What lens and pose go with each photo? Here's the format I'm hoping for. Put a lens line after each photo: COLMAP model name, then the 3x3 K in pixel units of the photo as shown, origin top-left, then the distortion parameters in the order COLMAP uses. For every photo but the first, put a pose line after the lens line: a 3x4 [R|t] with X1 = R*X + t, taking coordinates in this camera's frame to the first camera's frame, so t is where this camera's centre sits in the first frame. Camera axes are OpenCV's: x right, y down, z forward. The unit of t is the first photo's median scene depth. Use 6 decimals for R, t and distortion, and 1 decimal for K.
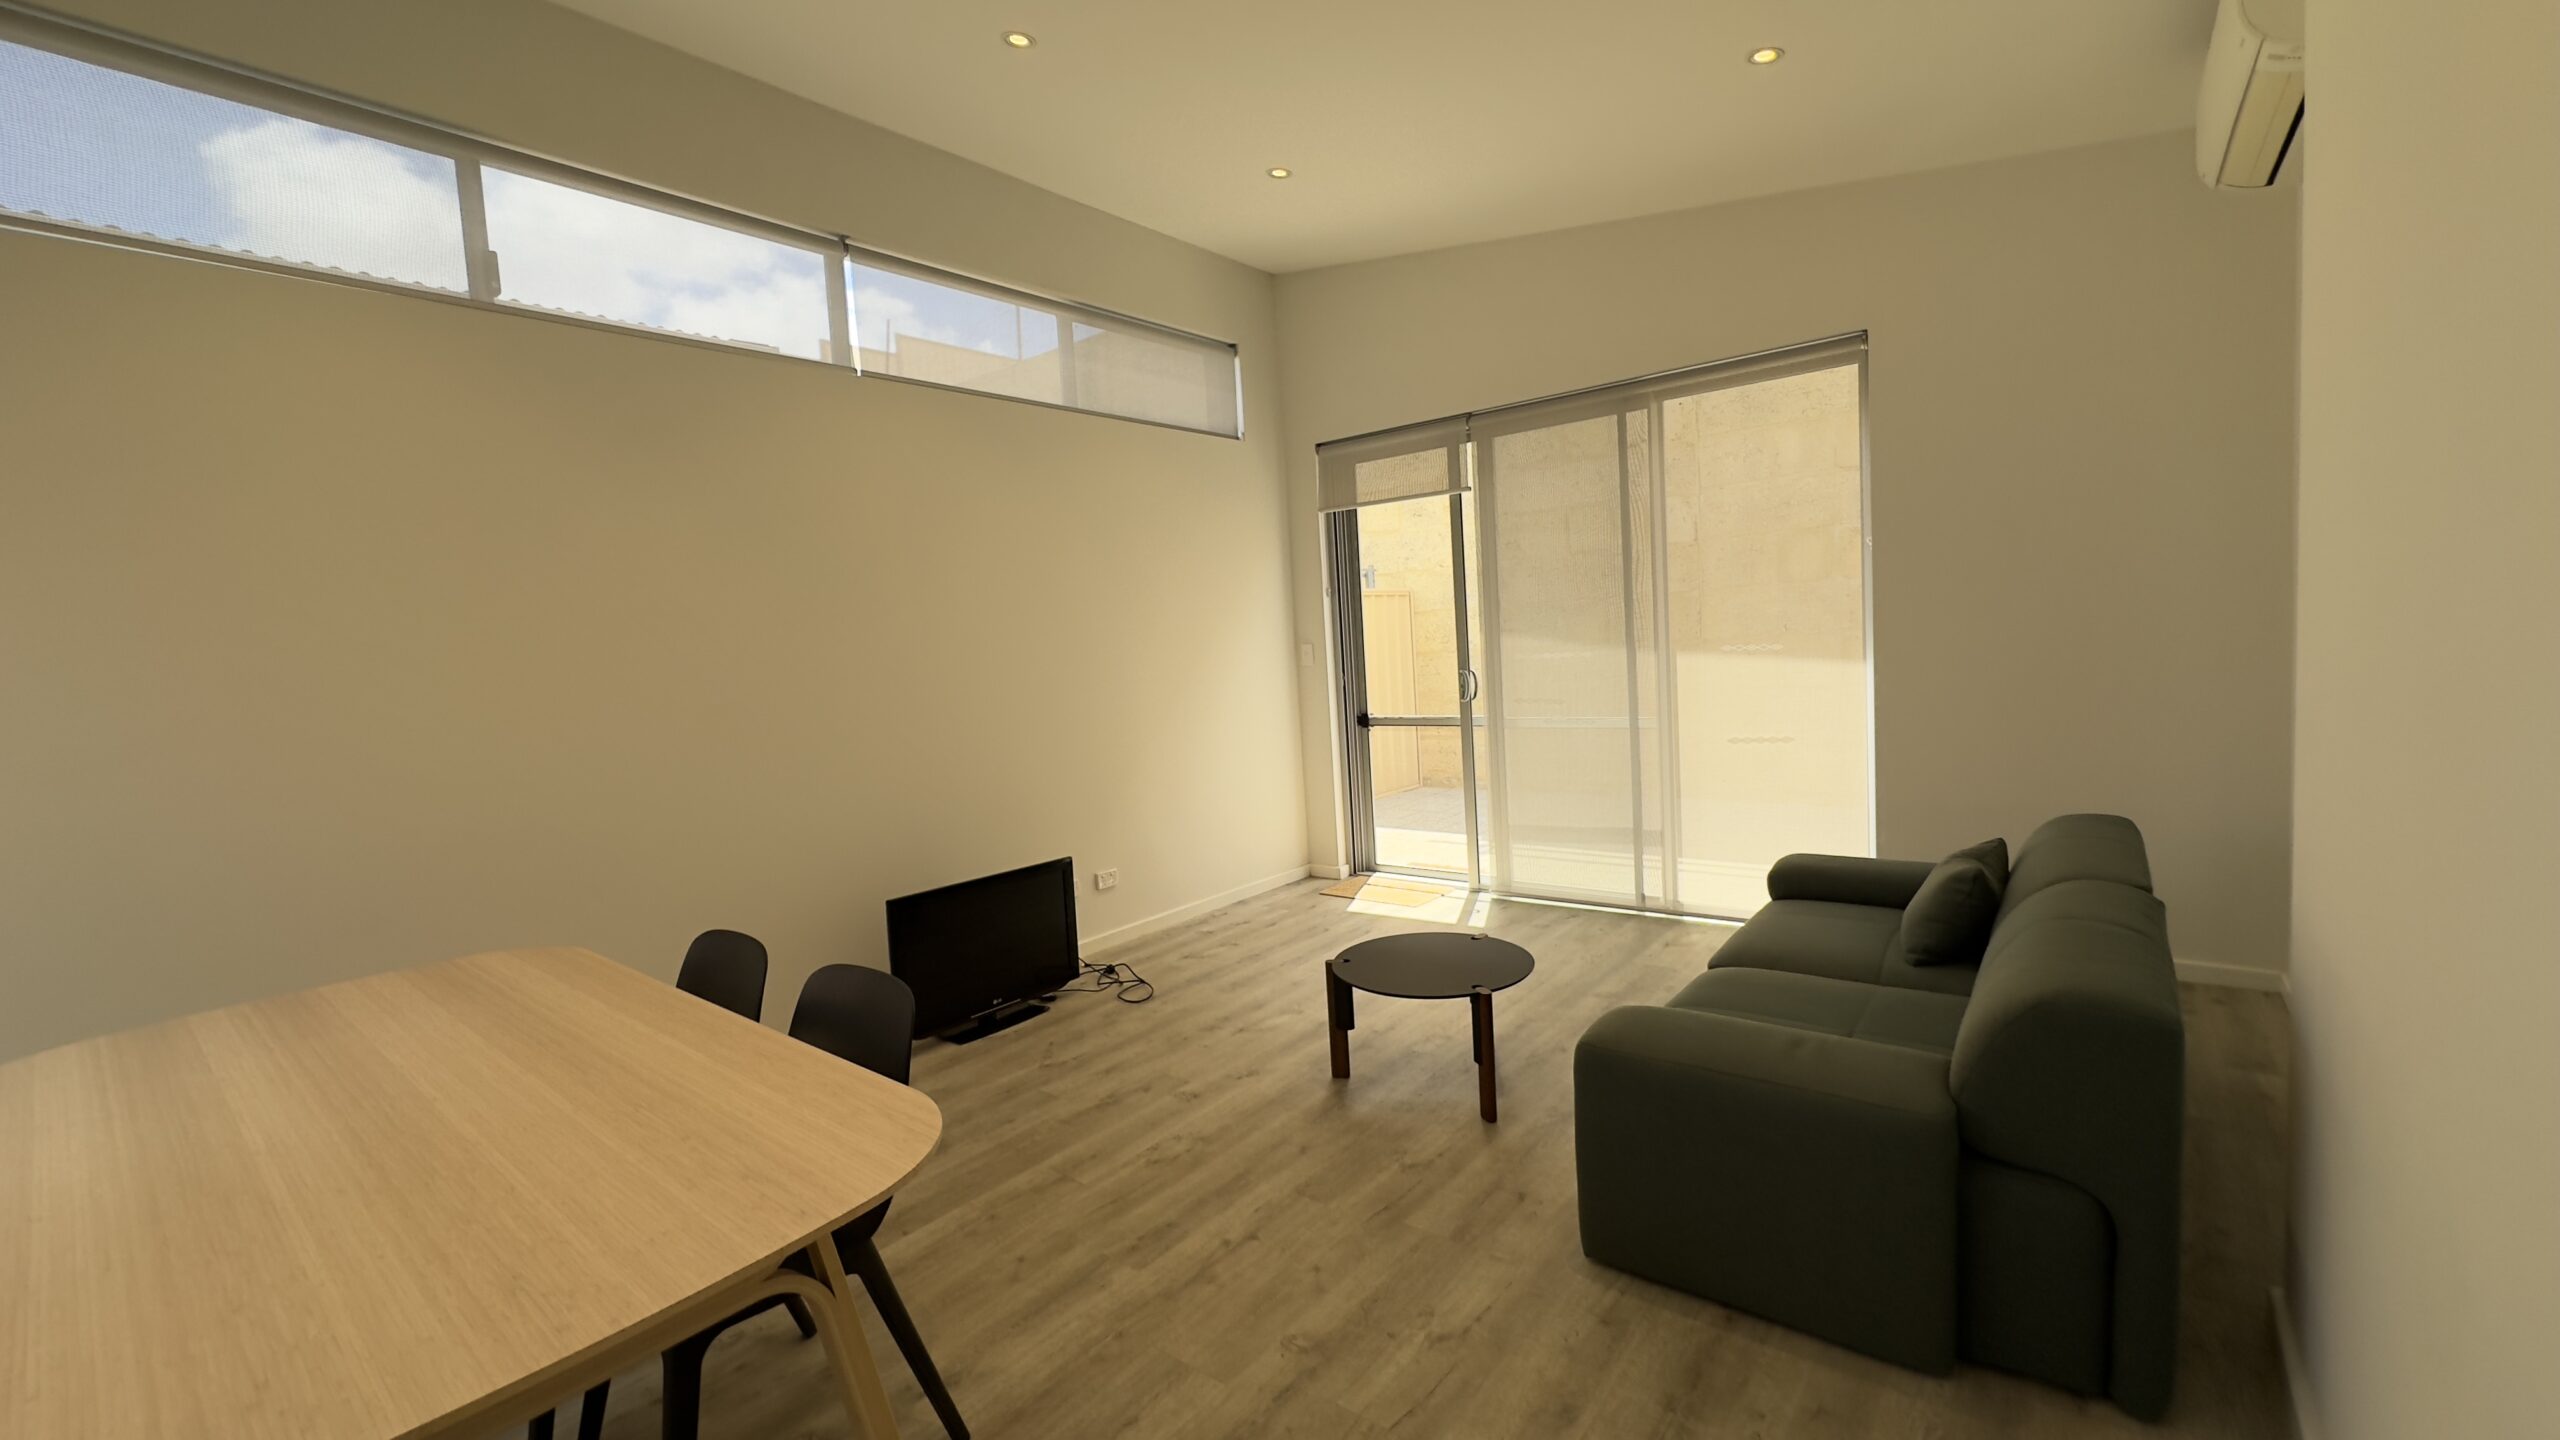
lens RADIAL K [[1020.6, 0, 1286.5], [0, 1020.6, 725.2], [0, 0, 1]] dist [-0.001839, -0.000002]
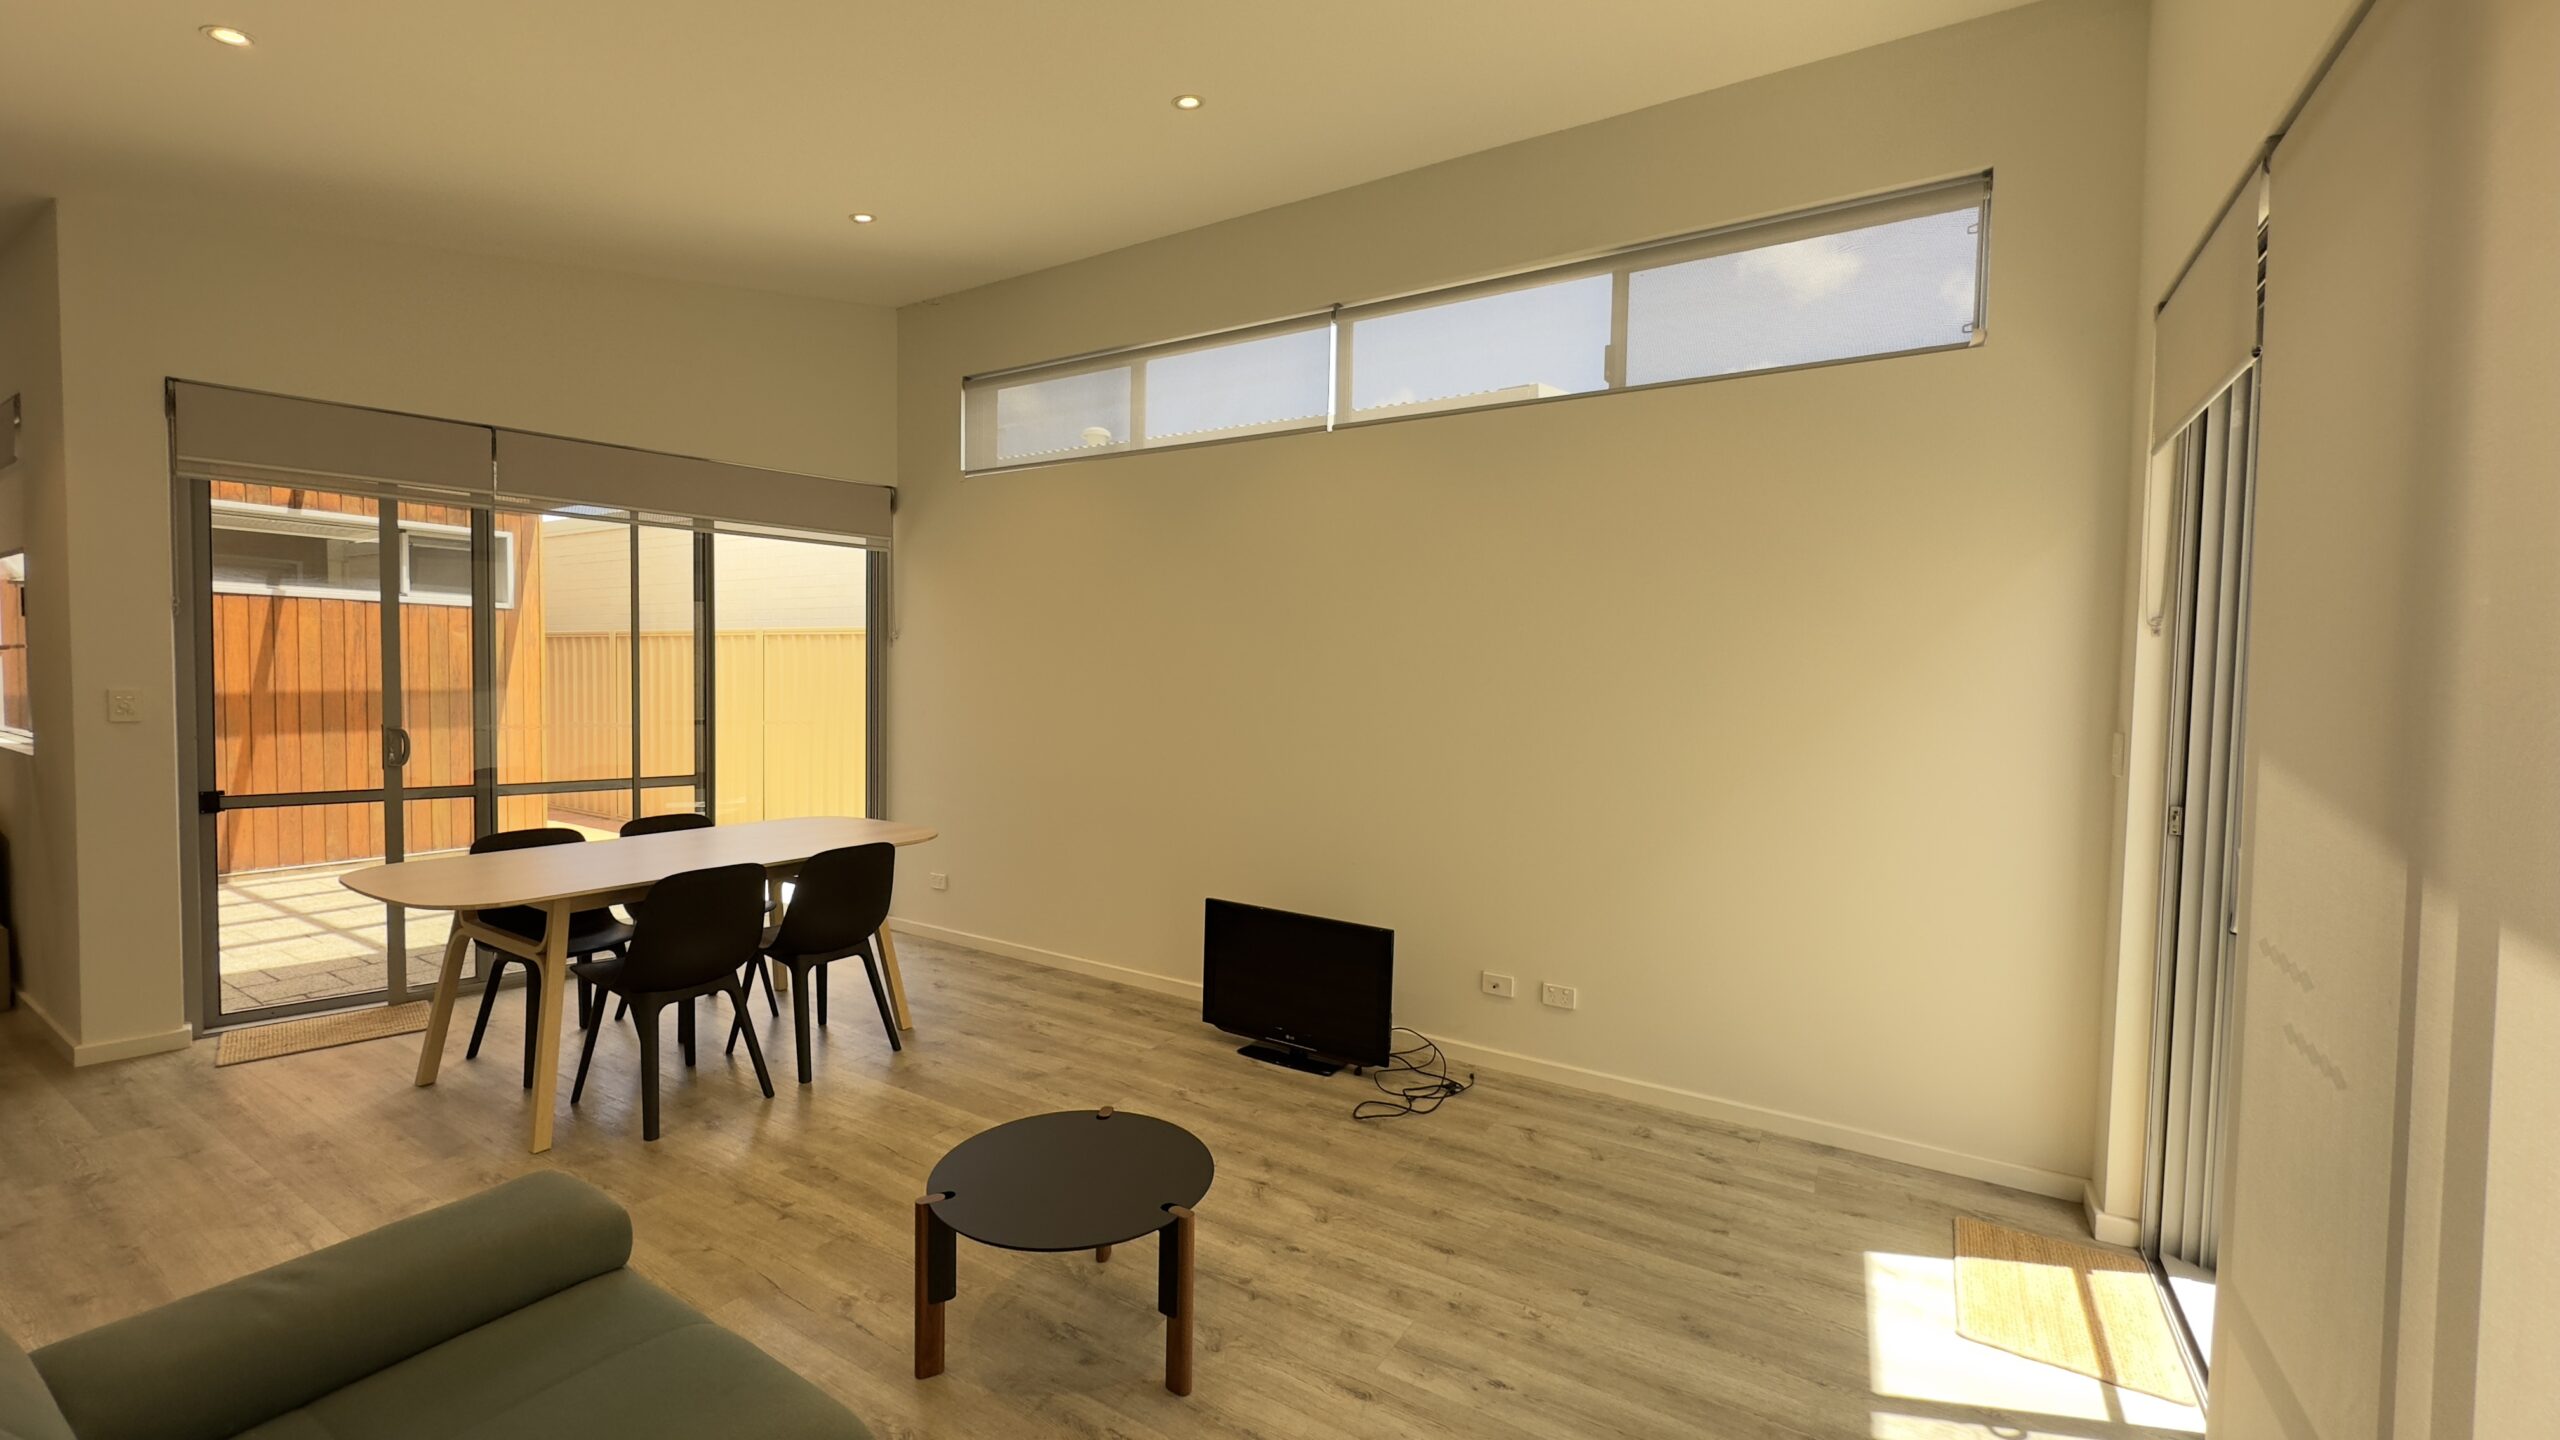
lens RADIAL K [[1020.6, 0, 1287.1], [0, 1020.6, 717.0], [0, 0, 1]] dist [-0.001839, -0.000002]
pose [[0.109775, 0.092159, -0.989675, 0.623963], [-0.111309, 0.990569, 0.079895, -0.110558], [0.987704, 0.101389, 0.118998, 0.780147]]
